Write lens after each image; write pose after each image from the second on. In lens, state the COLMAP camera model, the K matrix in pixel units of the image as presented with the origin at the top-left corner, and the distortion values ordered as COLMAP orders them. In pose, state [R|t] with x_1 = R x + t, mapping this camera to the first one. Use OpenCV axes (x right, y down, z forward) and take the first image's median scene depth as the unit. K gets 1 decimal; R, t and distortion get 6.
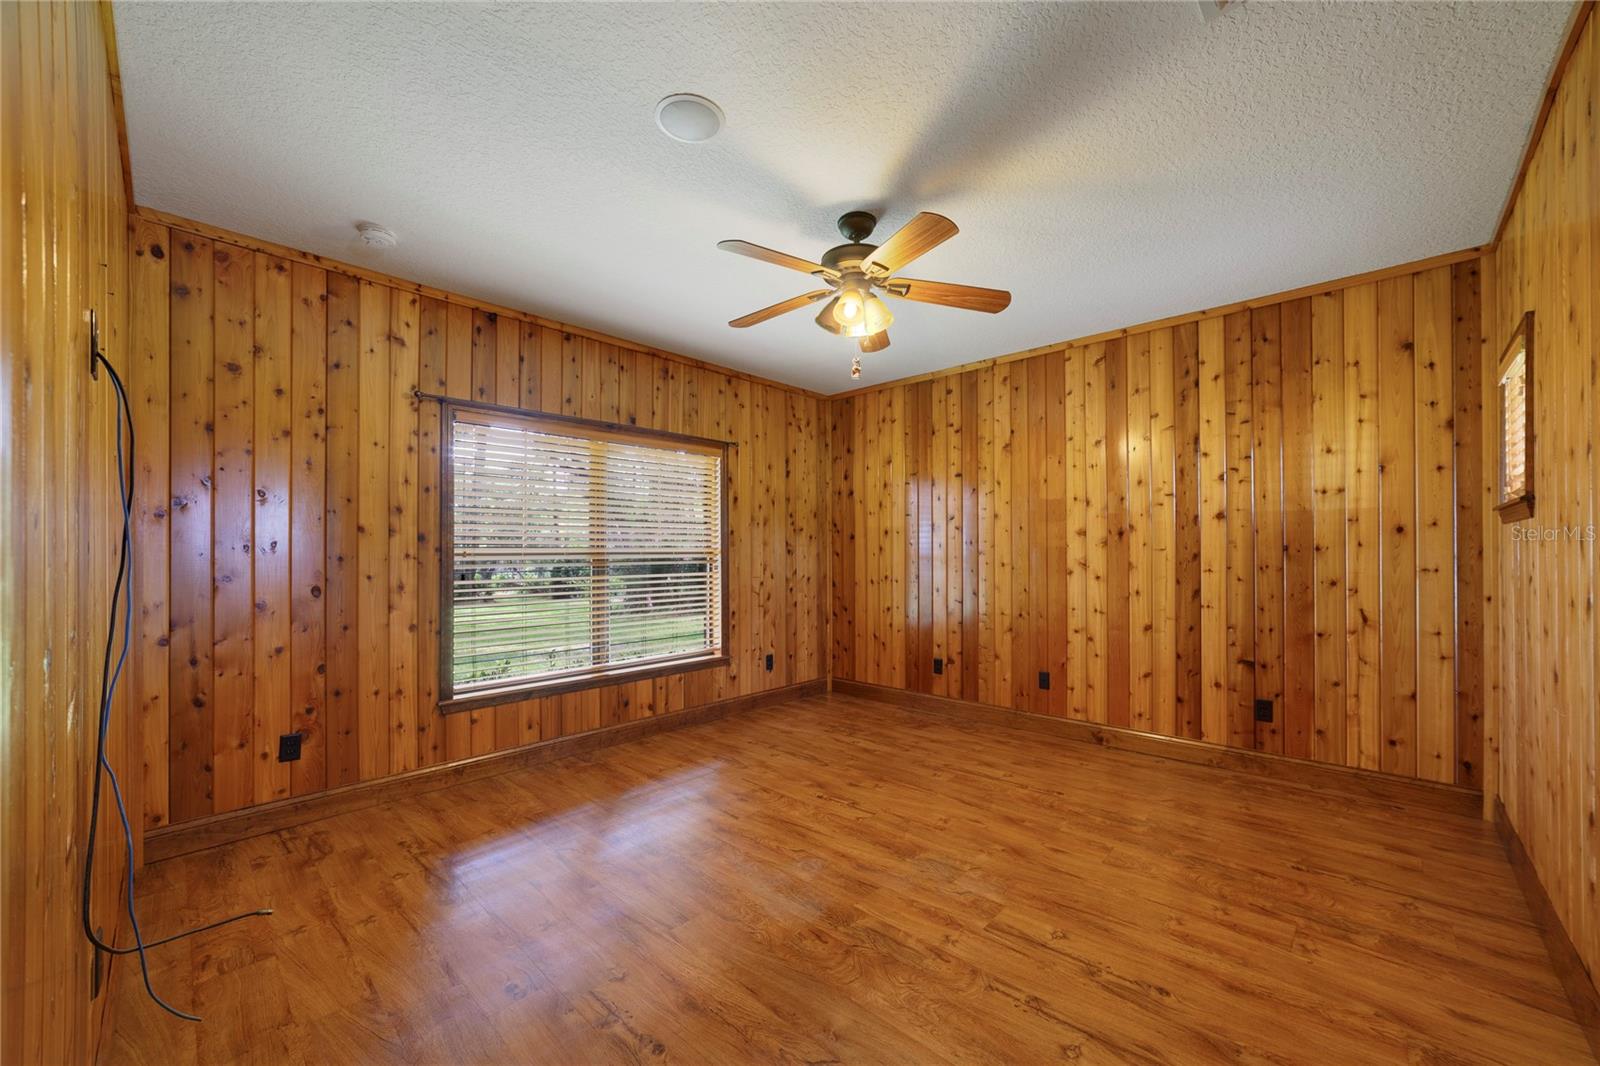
lens RADIAL K [[615.6, 0, 802.0], [0, 615.6, 548.6], [0, 0, 1]] dist [-0.015871, 0.003245]
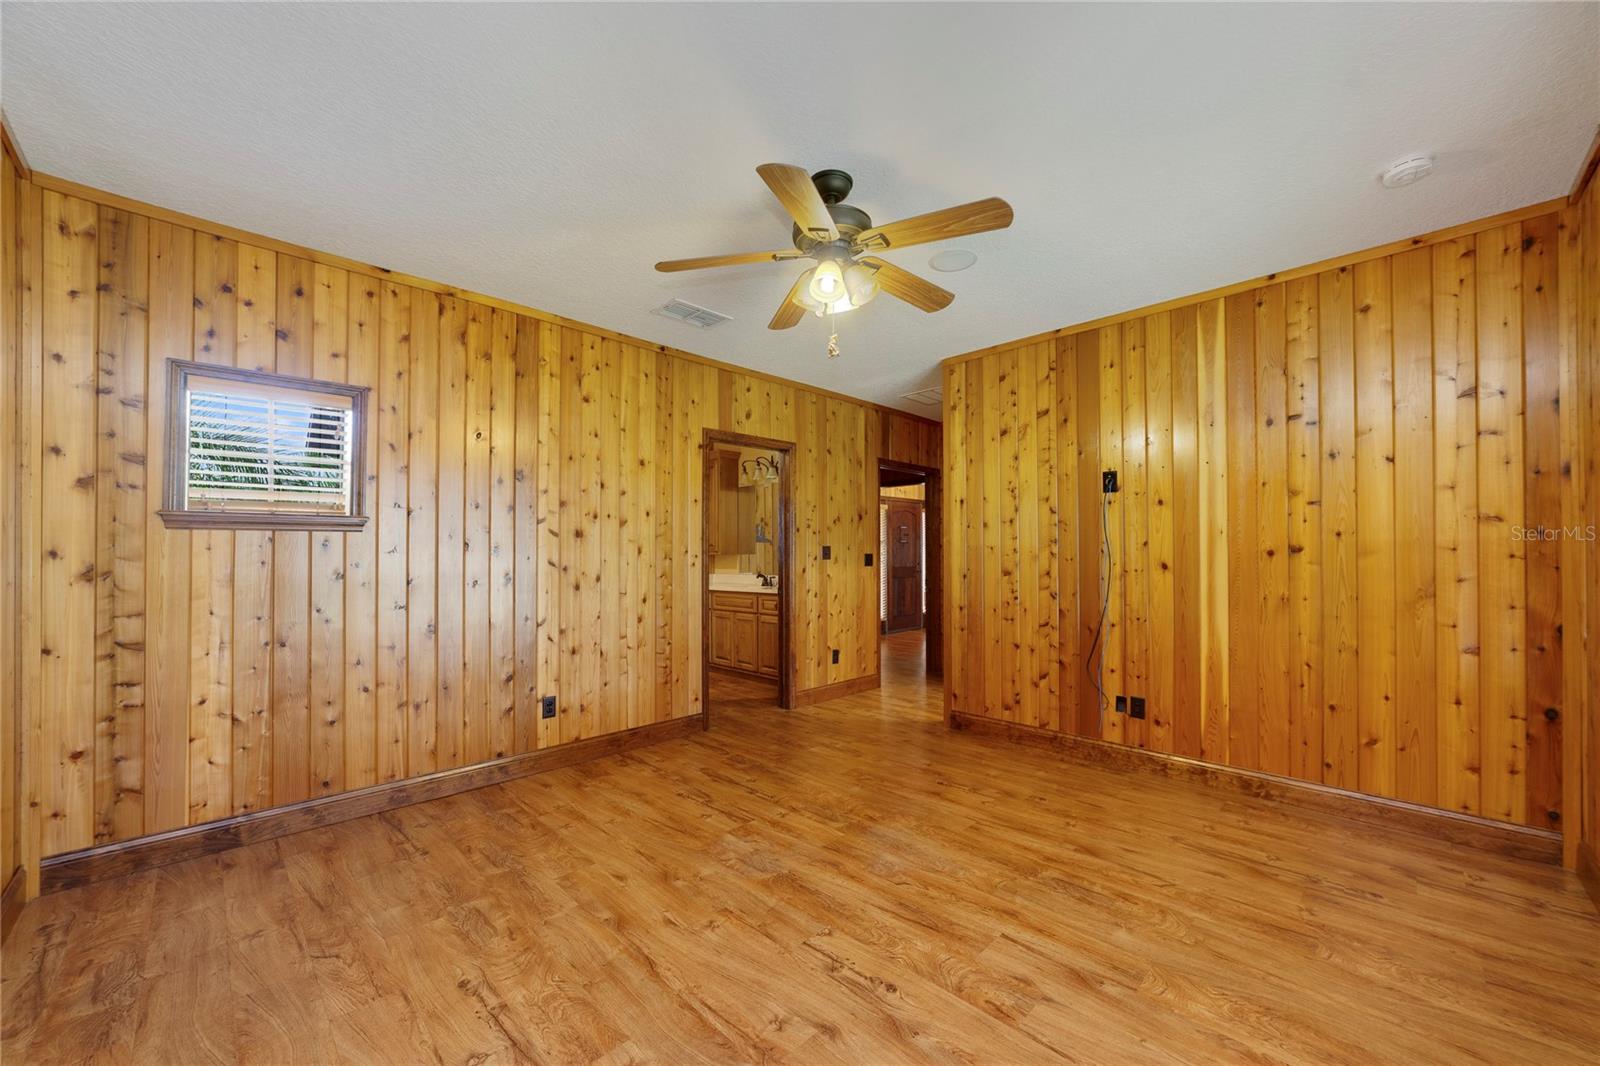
lens RADIAL K [[615.6, 0, 803.1], [0, 615.6, 544.4], [0, 0, 1]] dist [-0.015871, 0.003245]
pose [[-0.999637, 0.006978, 0.026031, 0.119135], [0.006378, 0.999714, -0.023055, 0.013301], [-0.026185, -0.022881, -0.999395, 2.022007]]
